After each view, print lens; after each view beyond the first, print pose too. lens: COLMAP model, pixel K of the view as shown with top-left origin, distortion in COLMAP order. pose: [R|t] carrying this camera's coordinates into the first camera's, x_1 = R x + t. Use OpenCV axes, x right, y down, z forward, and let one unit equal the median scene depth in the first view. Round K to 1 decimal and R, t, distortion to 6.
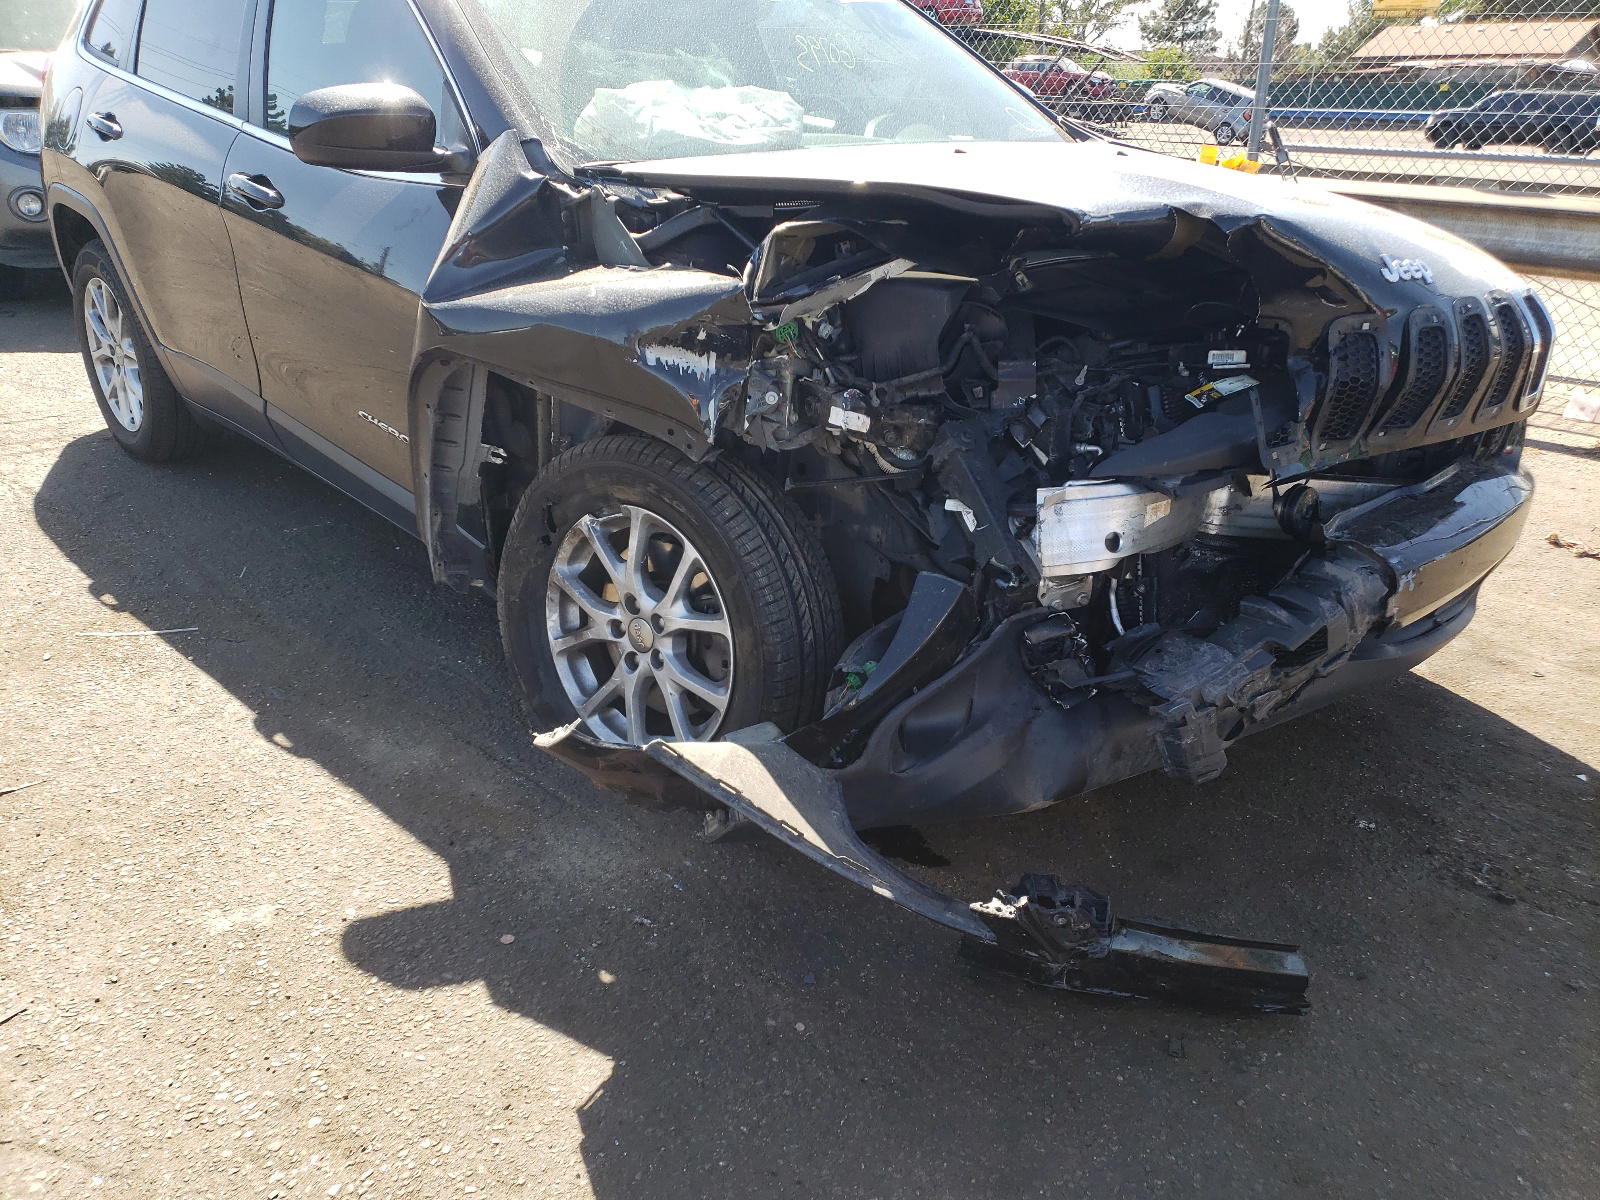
lens RADIAL K [[1249.2, 0, 797.7], [0, 1249.2, 594.5], [0, 0, 1]] dist [0.096793, -0.108830]
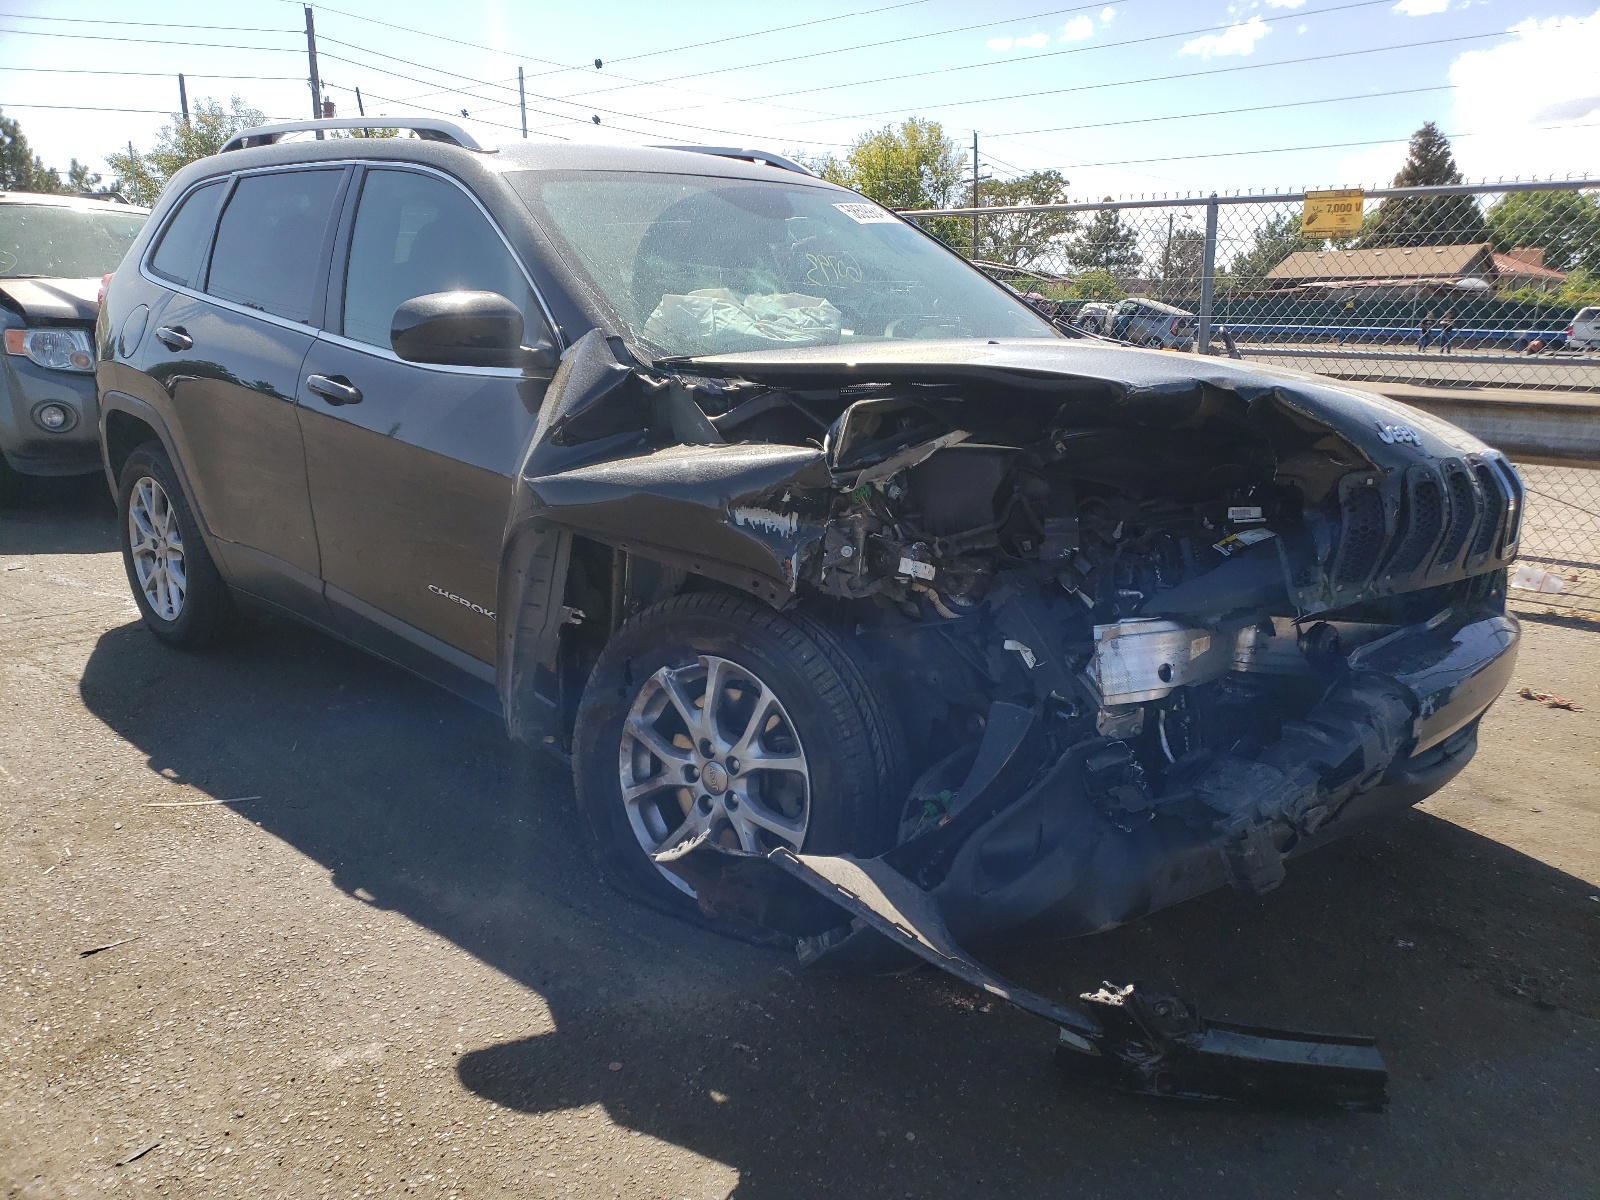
lens RADIAL K [[1249.2, 0, 797.7], [0, 1249.2, 594.5], [0, 0, 1]] dist [0.096793, -0.108830]
pose [[0.999153, -0.017586, 0.037210, -0.103351], [0.023239, 0.987263, -0.157391, 0.052863], [-0.033968, 0.158123, 0.986835, -0.086600]]
